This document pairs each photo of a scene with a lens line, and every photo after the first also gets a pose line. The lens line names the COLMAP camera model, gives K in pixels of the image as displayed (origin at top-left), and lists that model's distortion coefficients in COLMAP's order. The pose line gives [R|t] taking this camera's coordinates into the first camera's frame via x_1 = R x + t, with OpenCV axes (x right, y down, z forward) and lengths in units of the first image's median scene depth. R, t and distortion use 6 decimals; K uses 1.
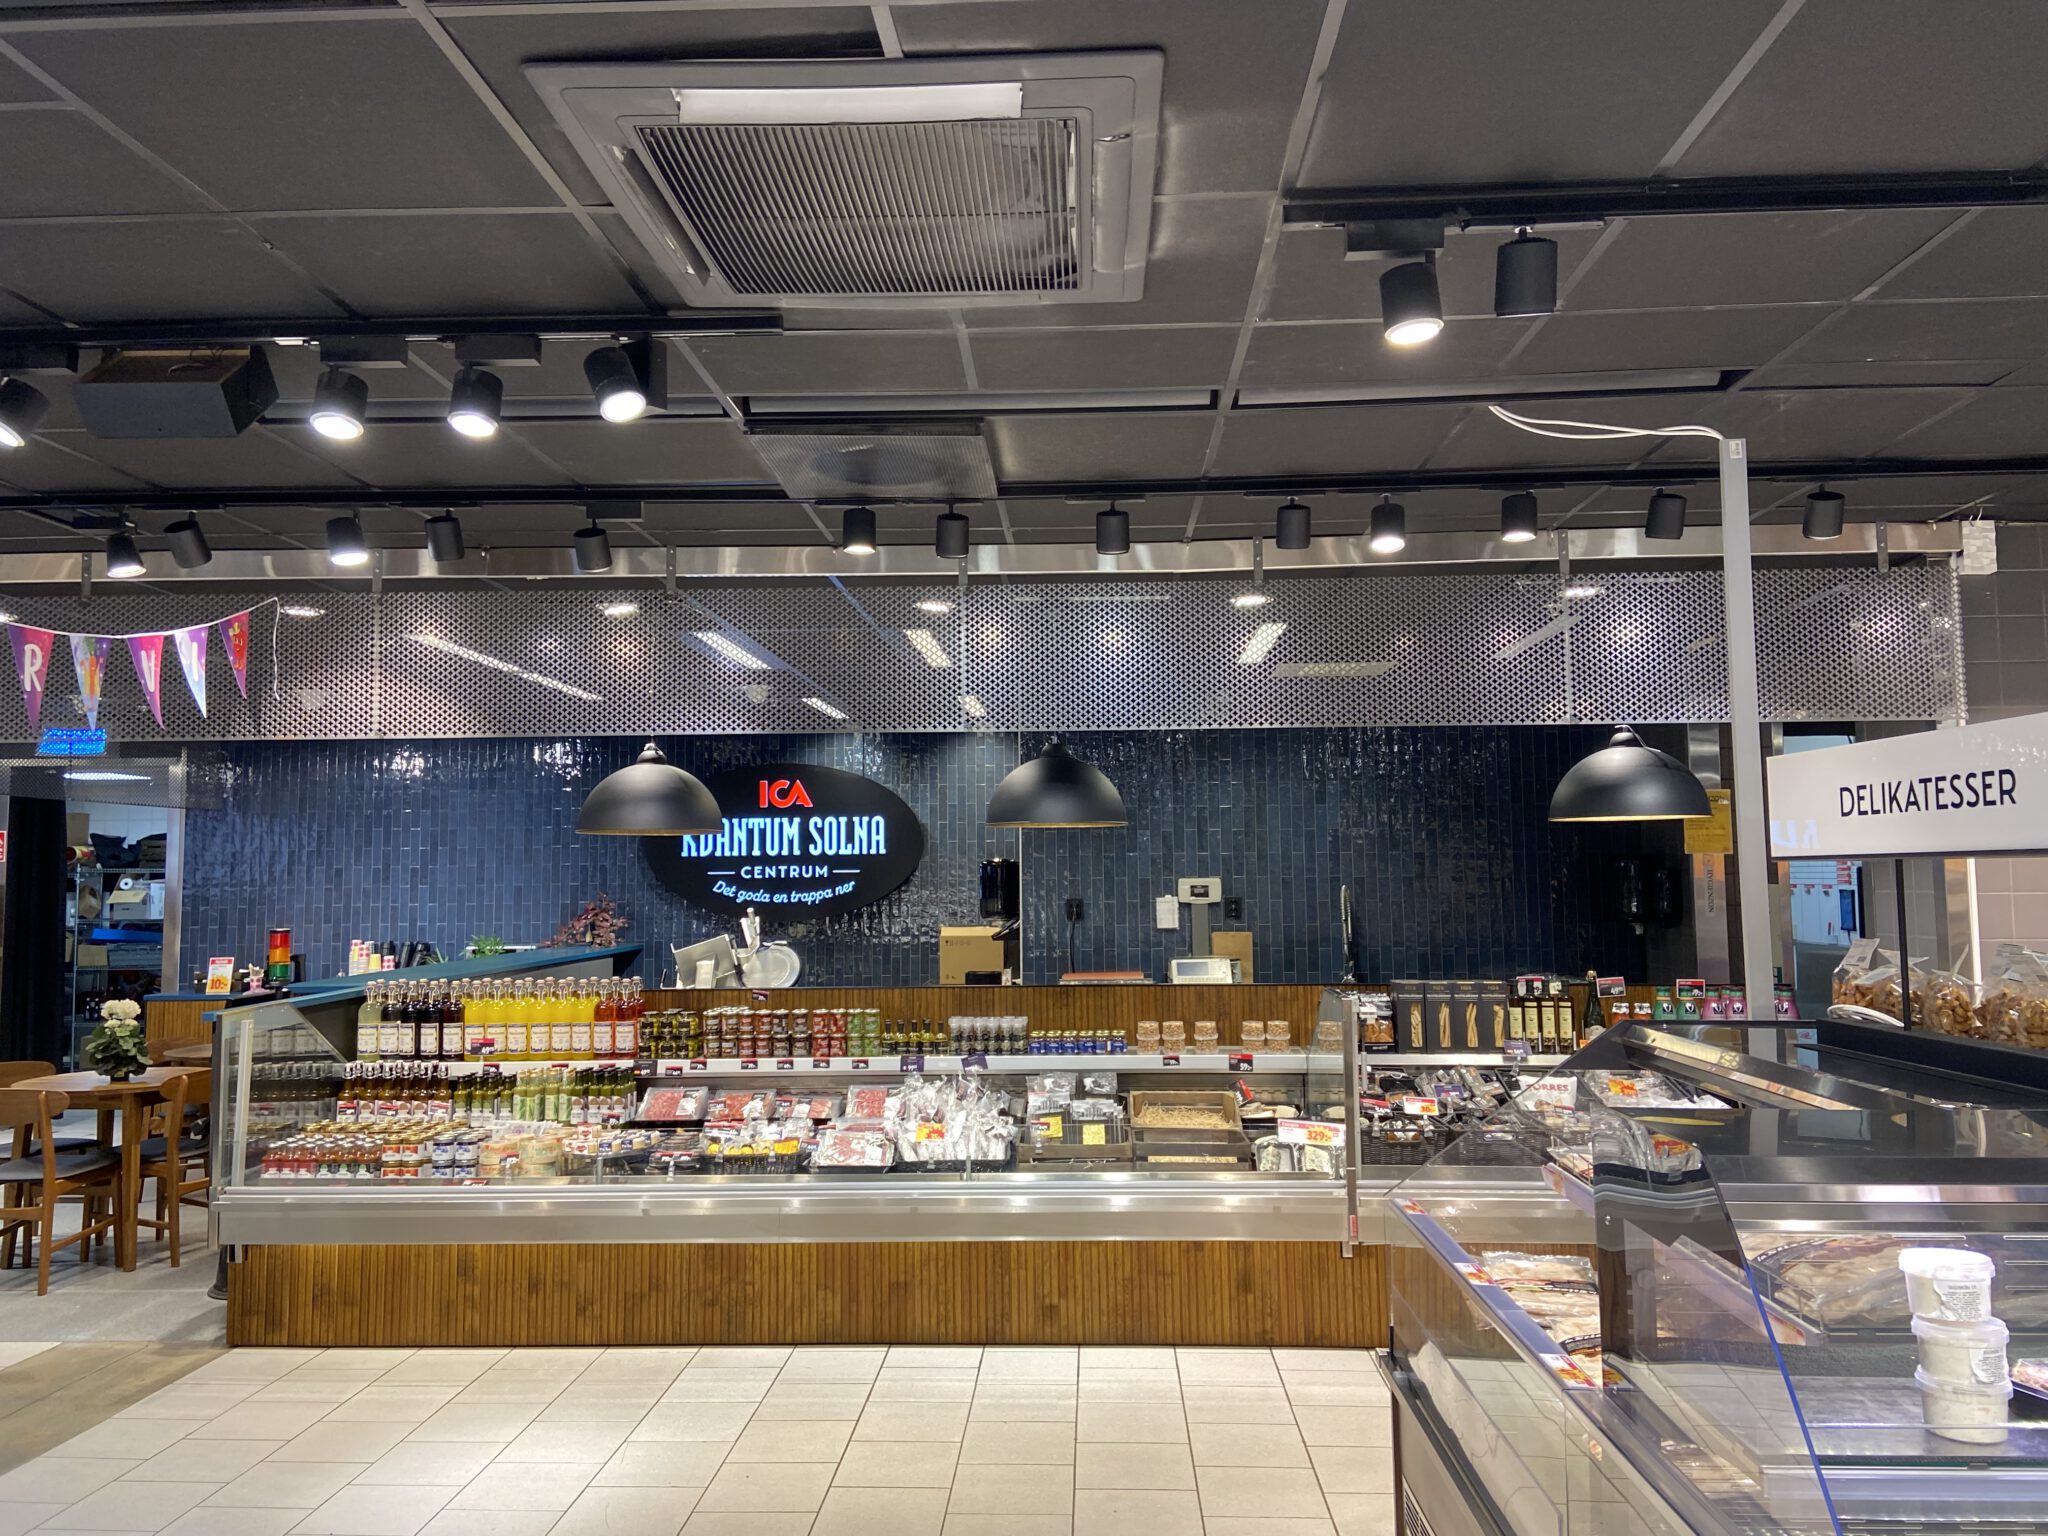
lens RADIAL K [[1557.4, 0, 1012.0], [0, 1557.4, 763.1], [0, 0, 1]] dist [0.048433, -0.010177]
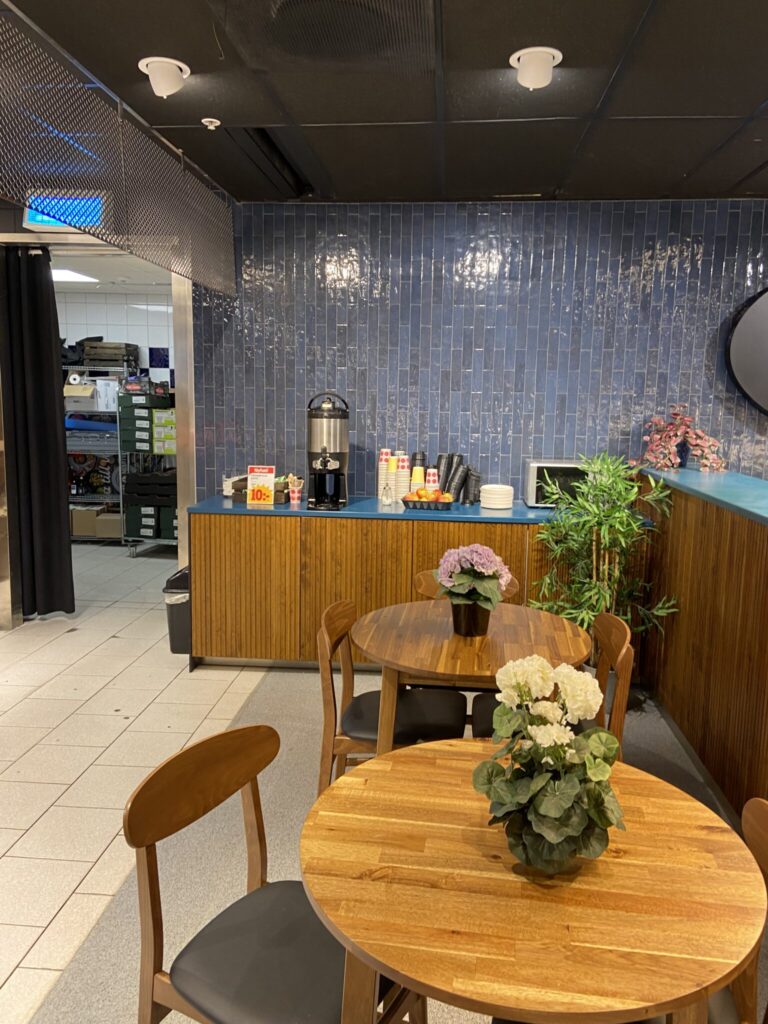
lens RADIAL K [[778.7, 0, 383.6], [0, 778.7, 490.3], [0, 0, 1]] dist [0.048433, -0.010177]
pose [[0.999033, 0.030315, -0.031844, -0.400052], [-0.023325, 0.979394, 0.200607, 0.045123], [0.037269, -0.199670, 0.979154, 0.546765]]
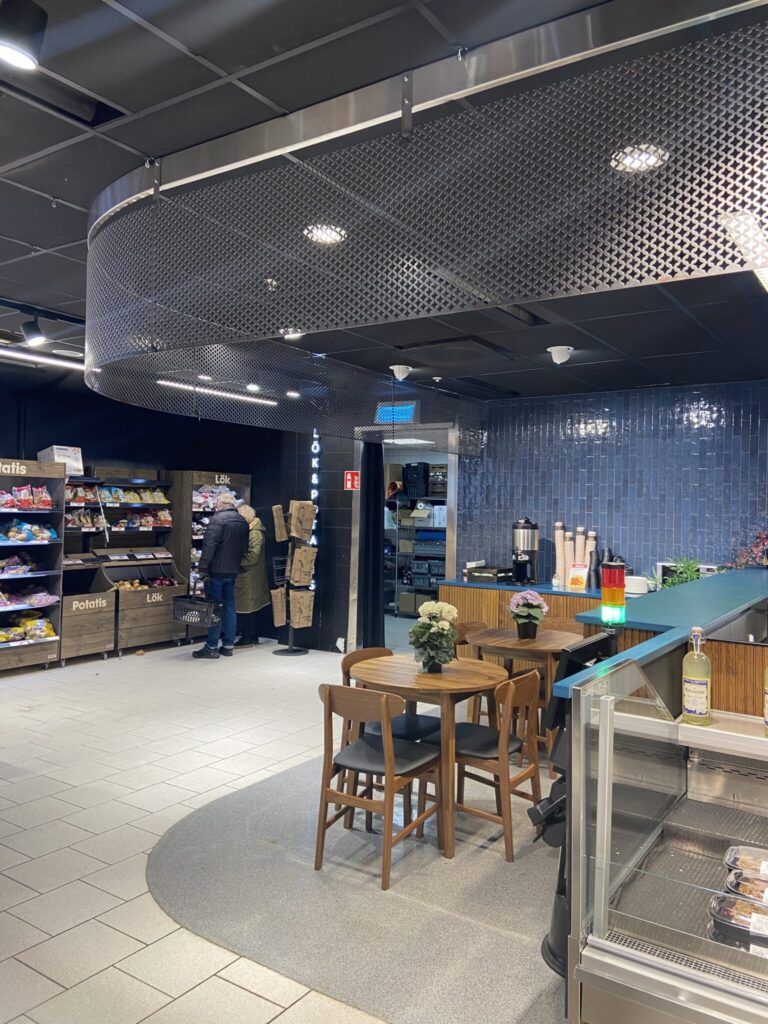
lens RADIAL K [[778.7, 0, 381.1], [0, 778.7, 510.8], [0, 0, 1]] dist [0.048433, -0.010177]
pose [[0.852668, 0.028584, -0.521671, -0.198710], [0.009334, 0.997509, 0.069913, 0.028108], [0.522370, -0.064482, 0.850278, 0.327625]]
